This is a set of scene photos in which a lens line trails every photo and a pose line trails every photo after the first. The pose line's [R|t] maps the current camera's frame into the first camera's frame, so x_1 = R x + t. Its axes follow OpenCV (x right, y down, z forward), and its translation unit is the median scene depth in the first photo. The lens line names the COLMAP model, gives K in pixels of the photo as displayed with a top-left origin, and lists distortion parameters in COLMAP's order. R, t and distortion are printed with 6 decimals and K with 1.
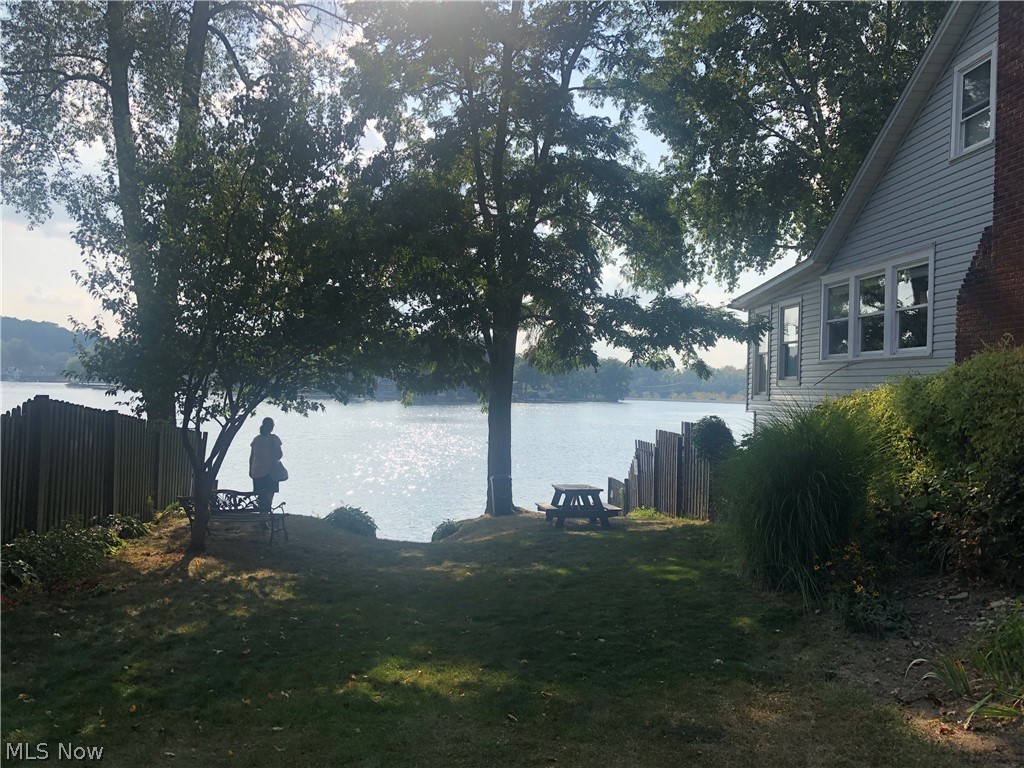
lens RADIAL K [[856.0, 0, 512.5], [0, 856.0, 367.6], [0, 0, 1]] dist [-0.001009, -0.006301]
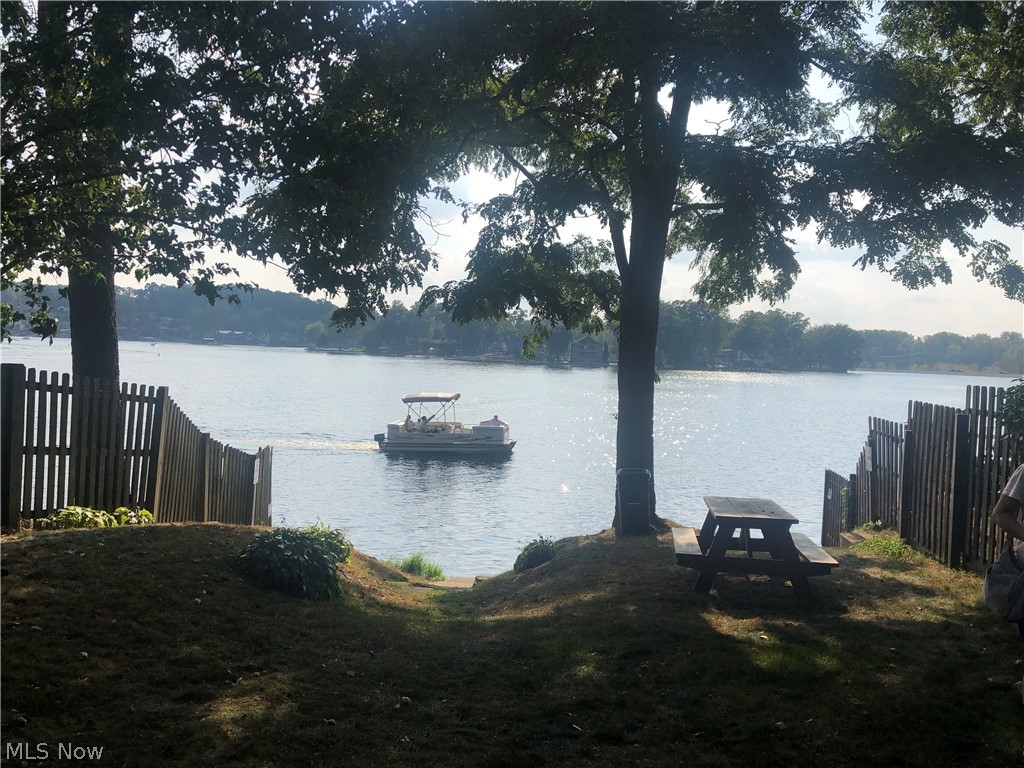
lens RADIAL K [[856.0, 0, 512.5], [0, 856.0, 367.6], [0, 0, 1]] dist [-0.001009, -0.006301]
pose [[0.968741, 0.014630, -0.247642, 0.044397], [-0.005518, 0.999283, 0.037450, 0.025934], [0.248013, -0.034913, 0.968127, 0.323199]]
